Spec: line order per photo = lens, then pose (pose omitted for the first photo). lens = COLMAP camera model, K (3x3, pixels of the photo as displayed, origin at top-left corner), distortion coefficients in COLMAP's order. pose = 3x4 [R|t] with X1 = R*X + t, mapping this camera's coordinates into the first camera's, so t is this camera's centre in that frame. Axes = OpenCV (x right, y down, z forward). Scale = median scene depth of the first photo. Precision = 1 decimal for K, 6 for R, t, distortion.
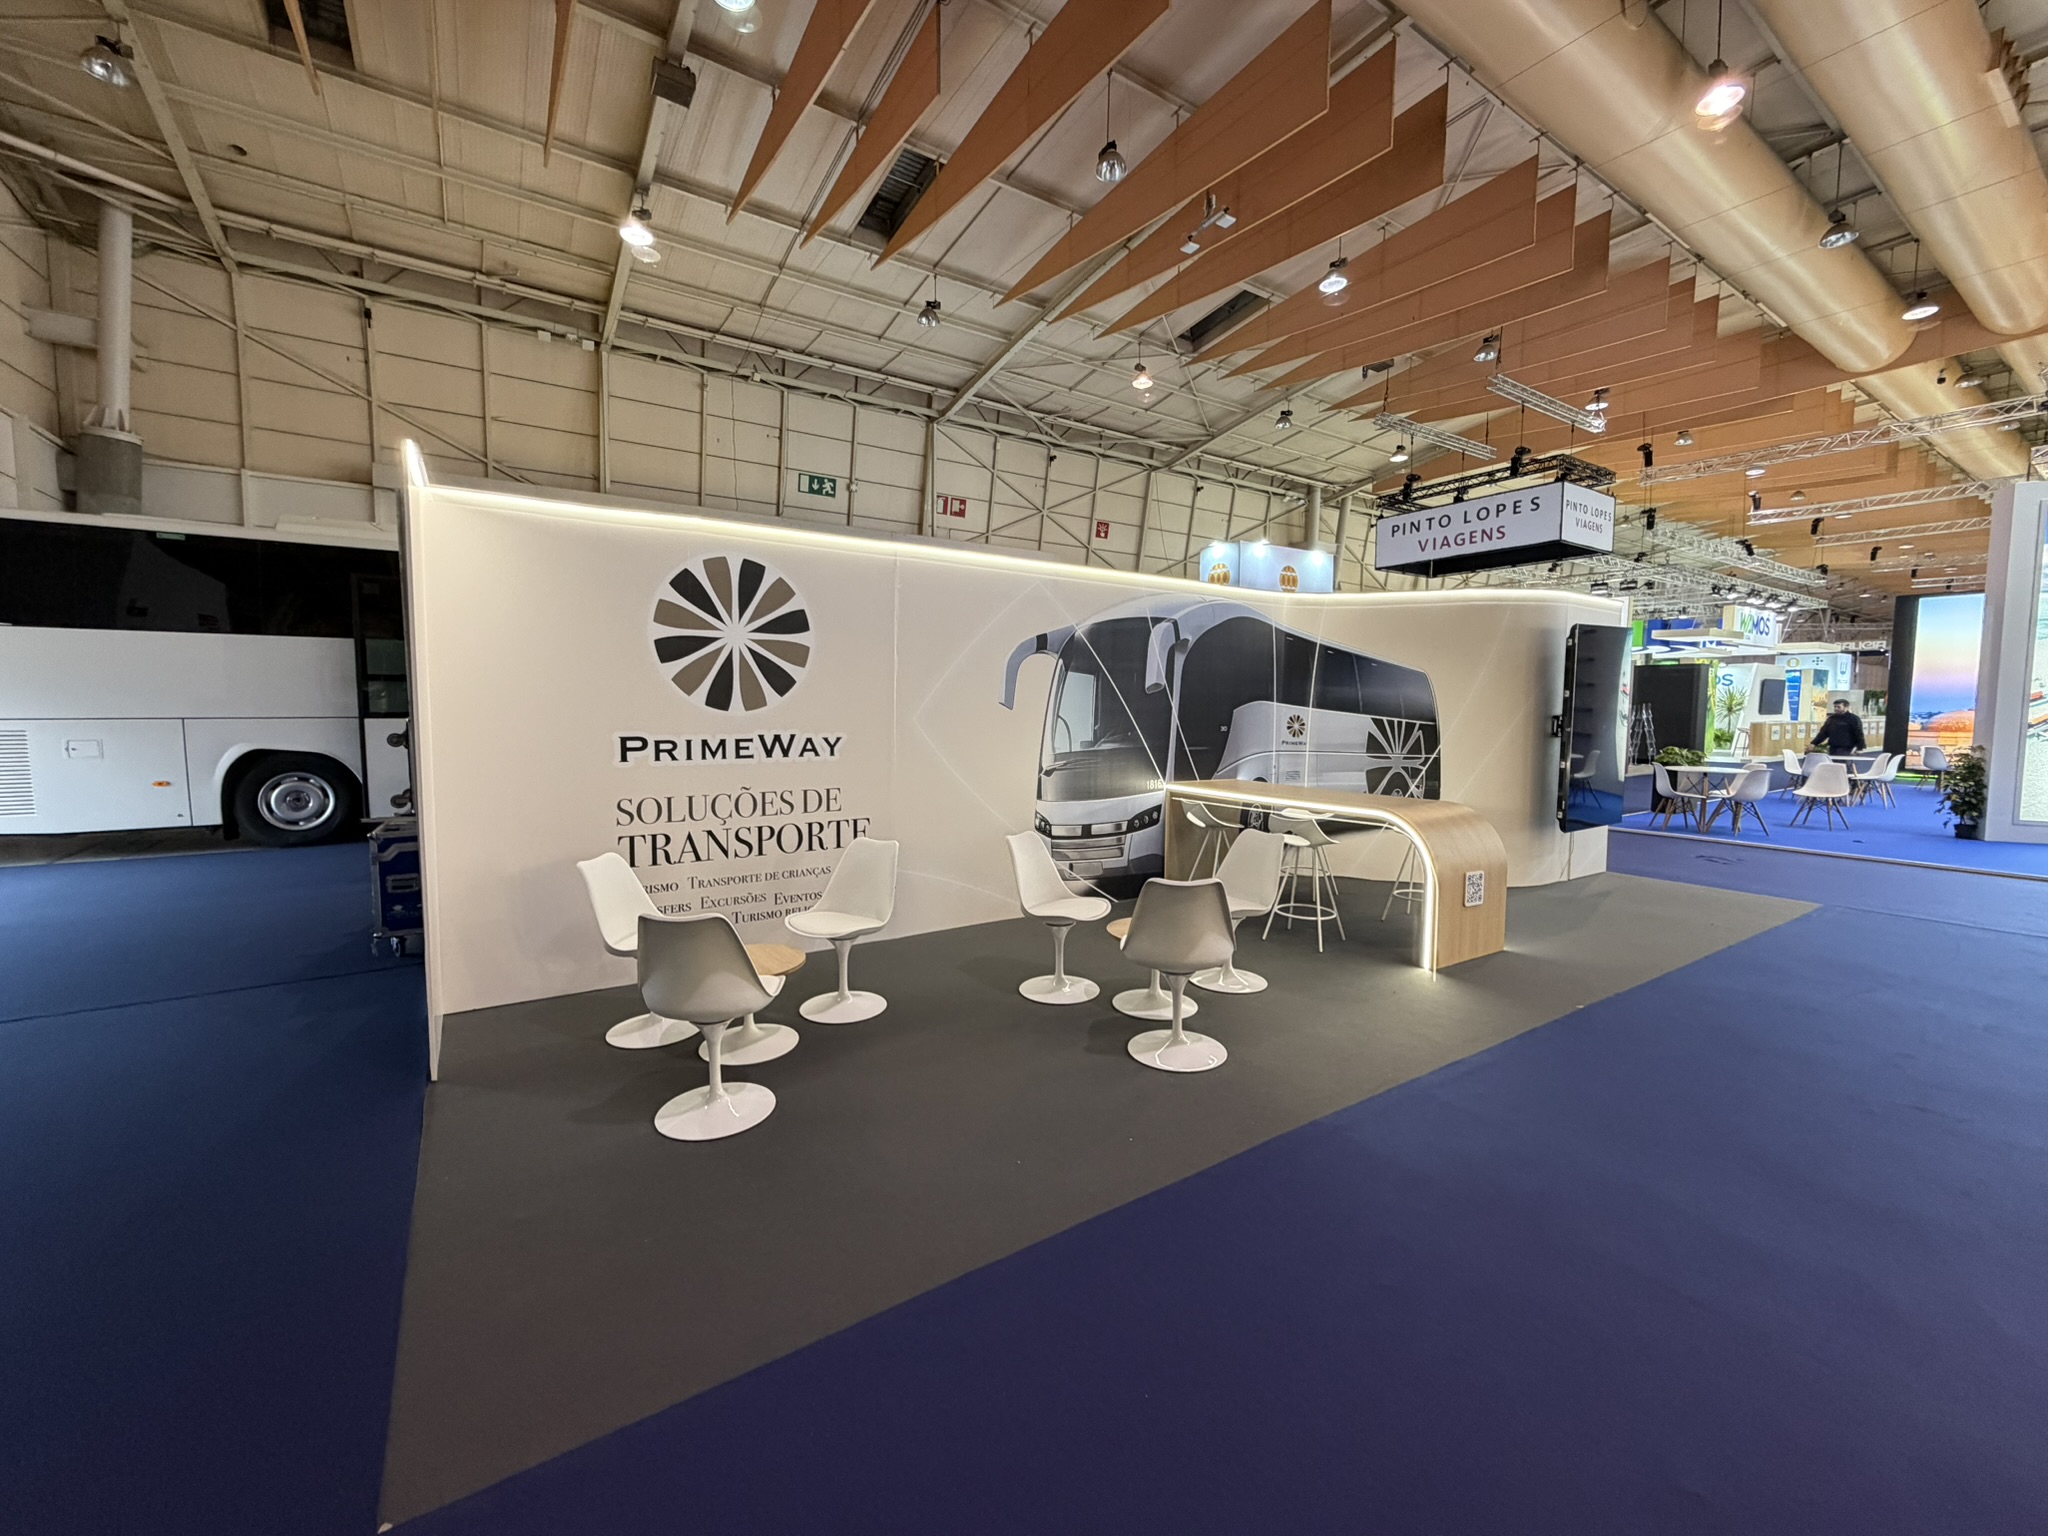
lens RADIAL K [[813.6, 0, 1017.0], [0, 813.6, 768.6], [0, 0, 1]] dist [-0.002806, 0.000737]
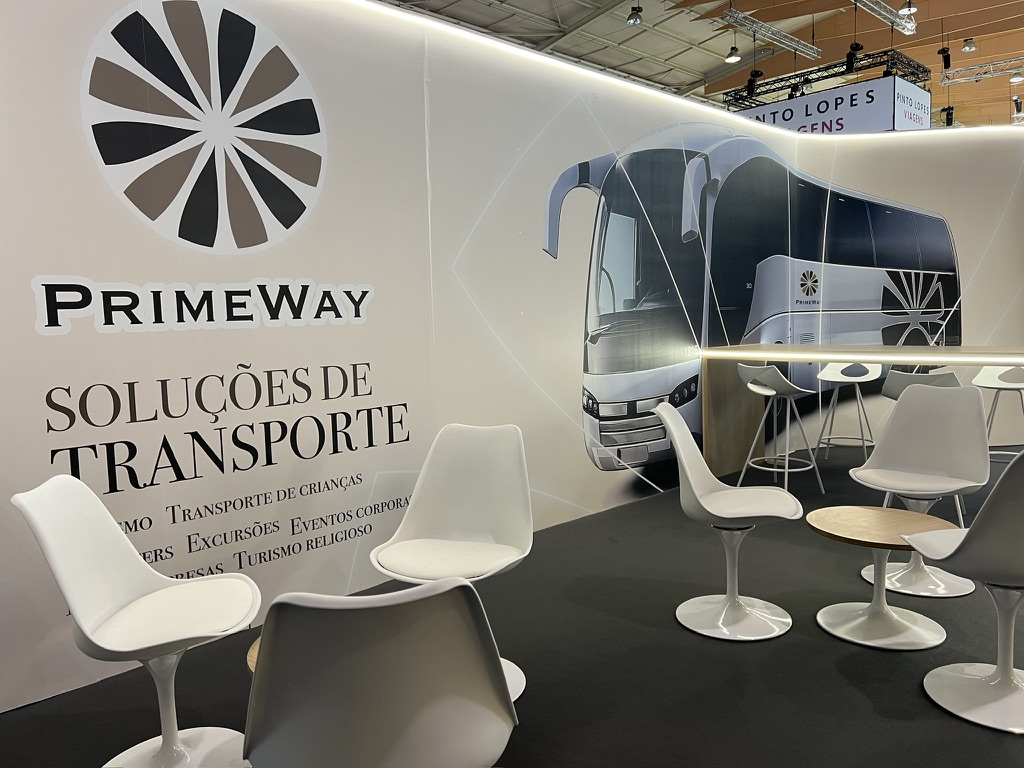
lens RADIAL K [[764.6, 0, 502.3], [0, 764.6, 389.7], [0, 0, 1]] dist [0.059114, -0.065764]
pose [[0.980380, -0.057239, 0.188622, -0.159041], [0.053047, 0.998221, 0.027202, 0.024393], [-0.189843, -0.016662, 0.981673, 0.220557]]
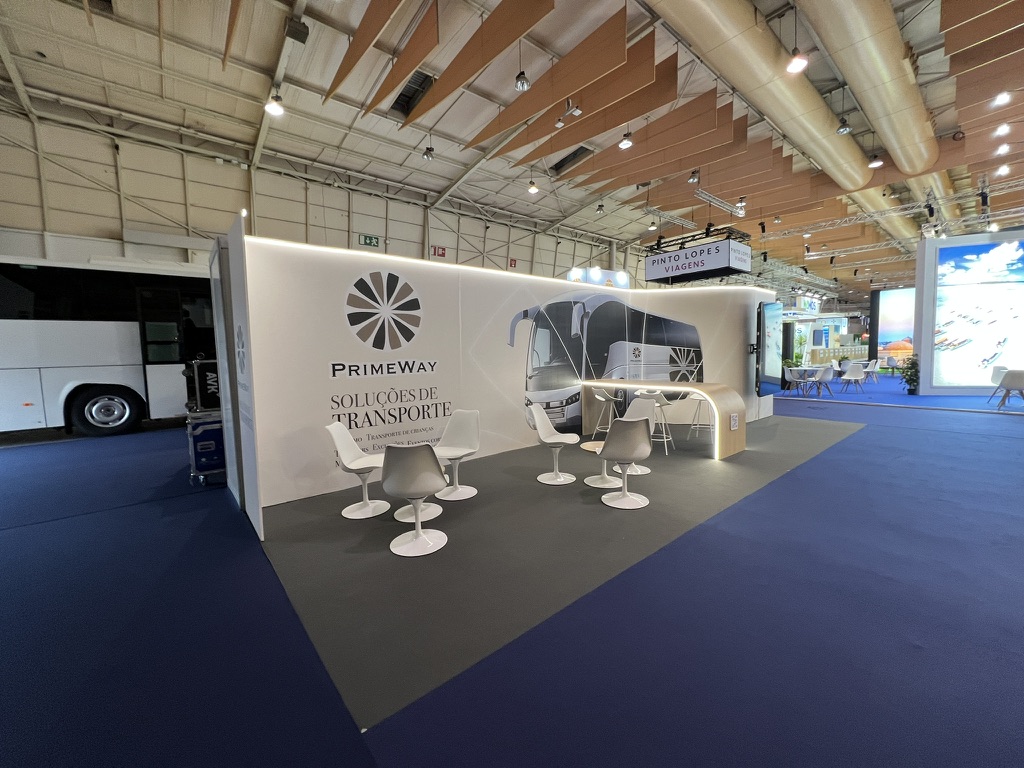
lens RADIAL K [[409.4, 0, 510.4], [0, 409.4, 382.6], [0, 0, 1]] dist [-0.004708, 0.000766]
pose [[0.993022, -0.038155, 0.111586, -0.102548], [0.038636, 0.999251, -0.002149, 0.014686], [-0.111420, 0.006445, 0.993752, -0.015742]]
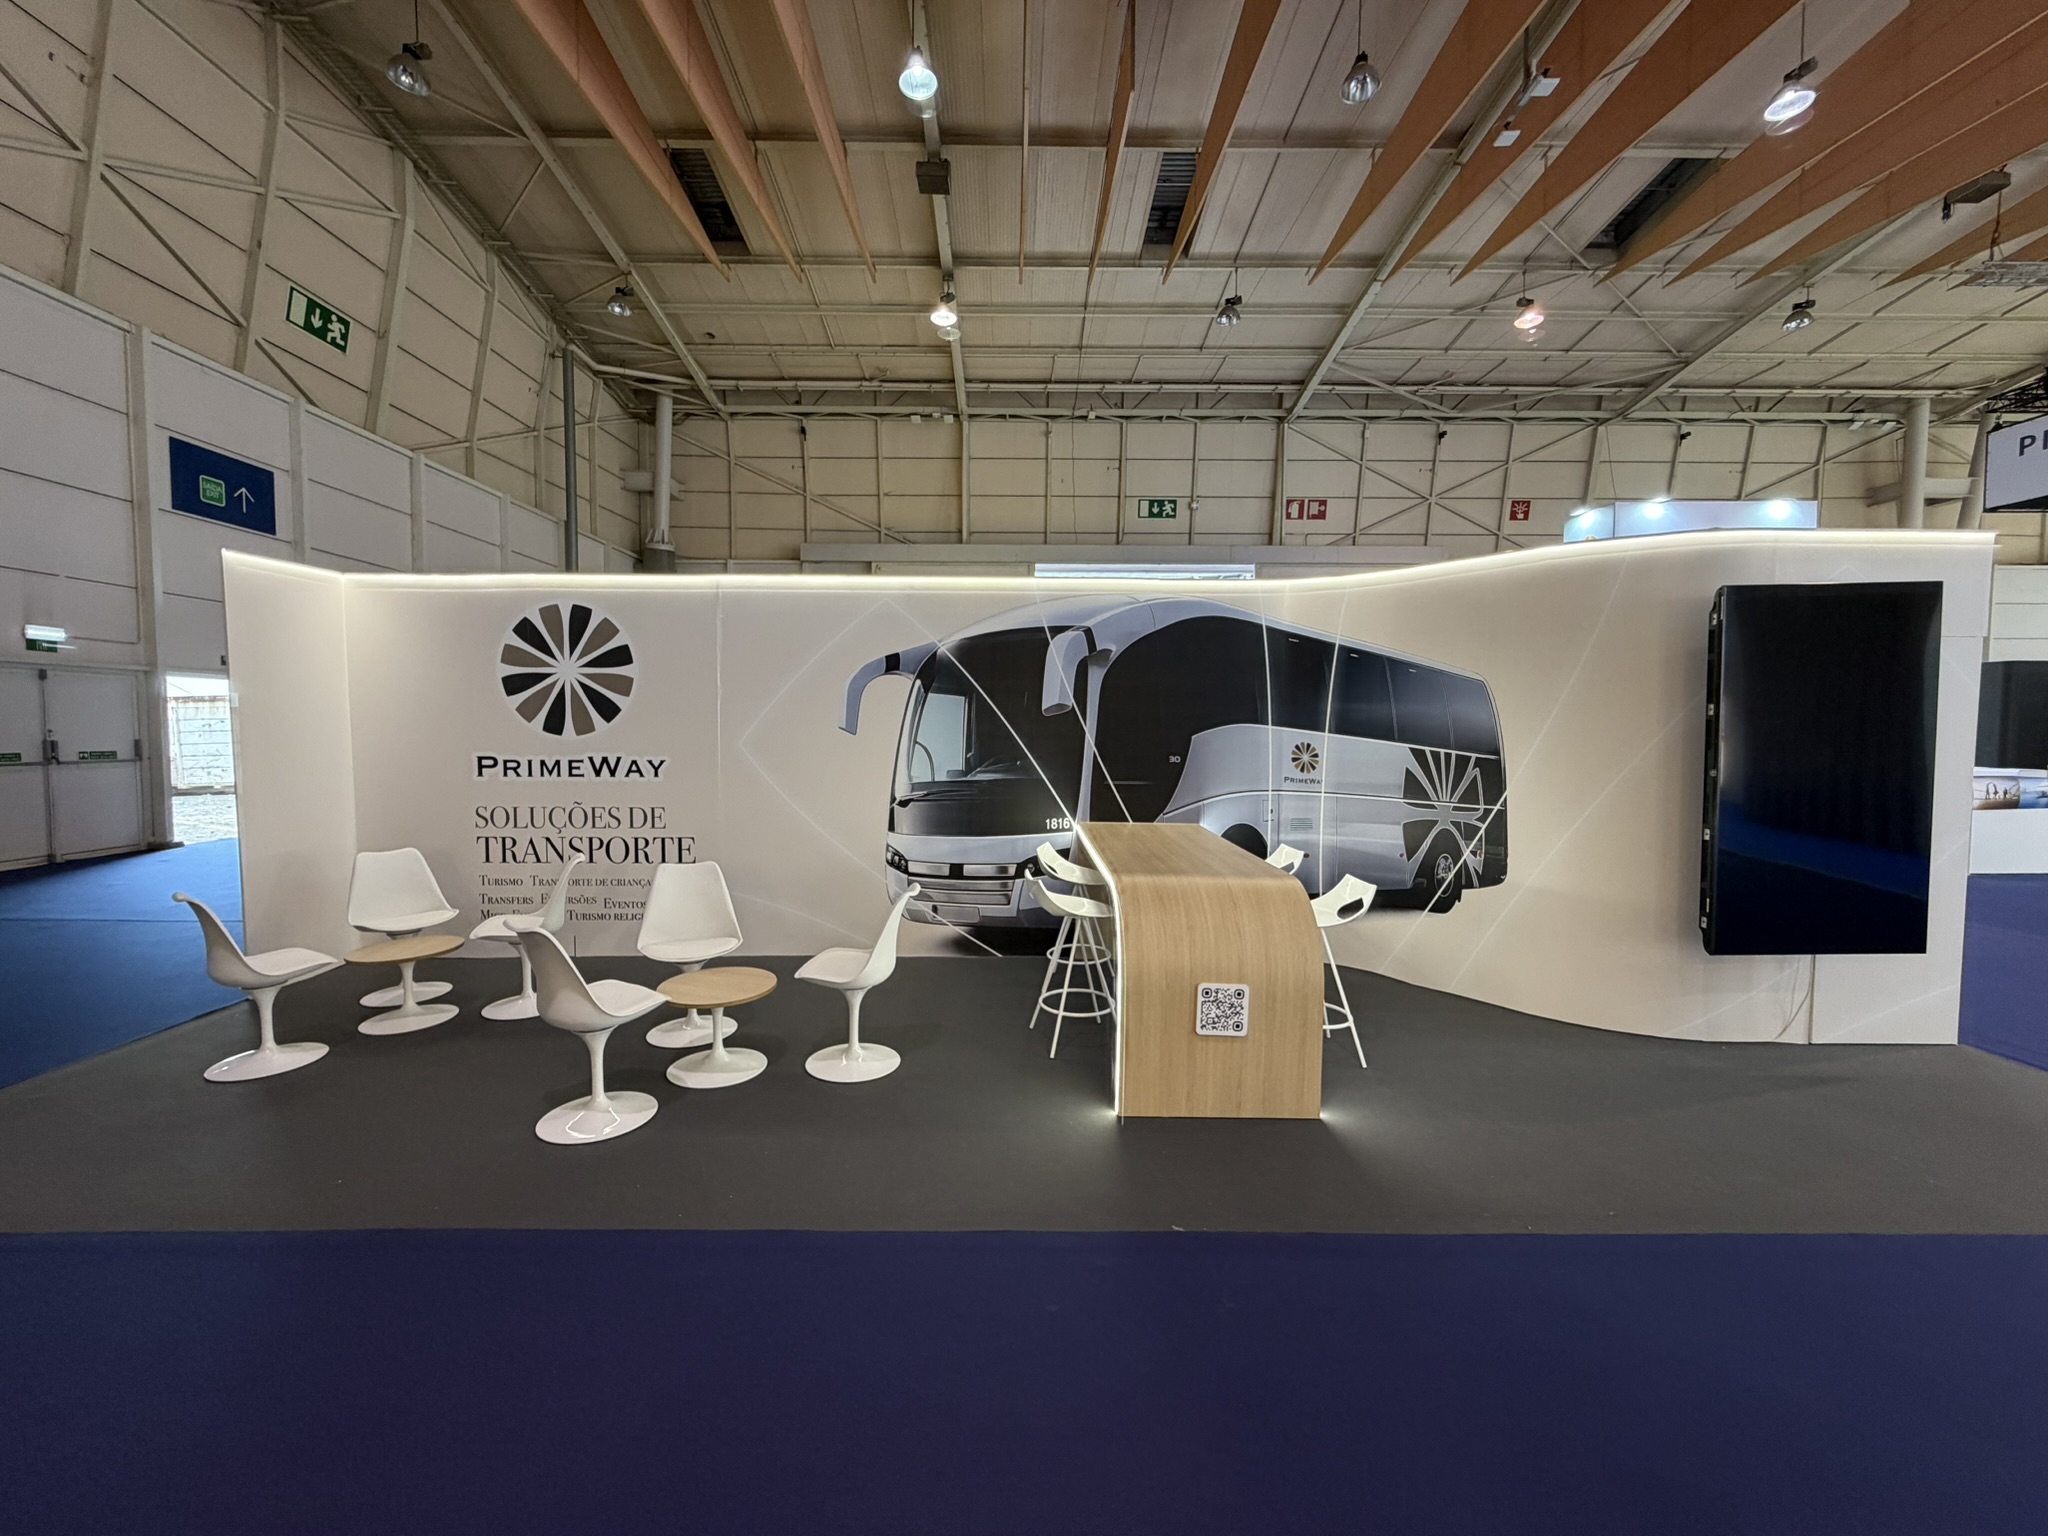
lens RADIAL K [[813.6, 0, 1017.3], [0, 813.6, 770.8], [0, 0, 1]] dist [-0.002806, 0.000737]
pose [[0.840435, 0.027362, -0.541222, 0.522047], [-0.040194, 0.999121, -0.011904, -0.020918], [0.540420, 0.031759, 0.840796, 0.237740]]
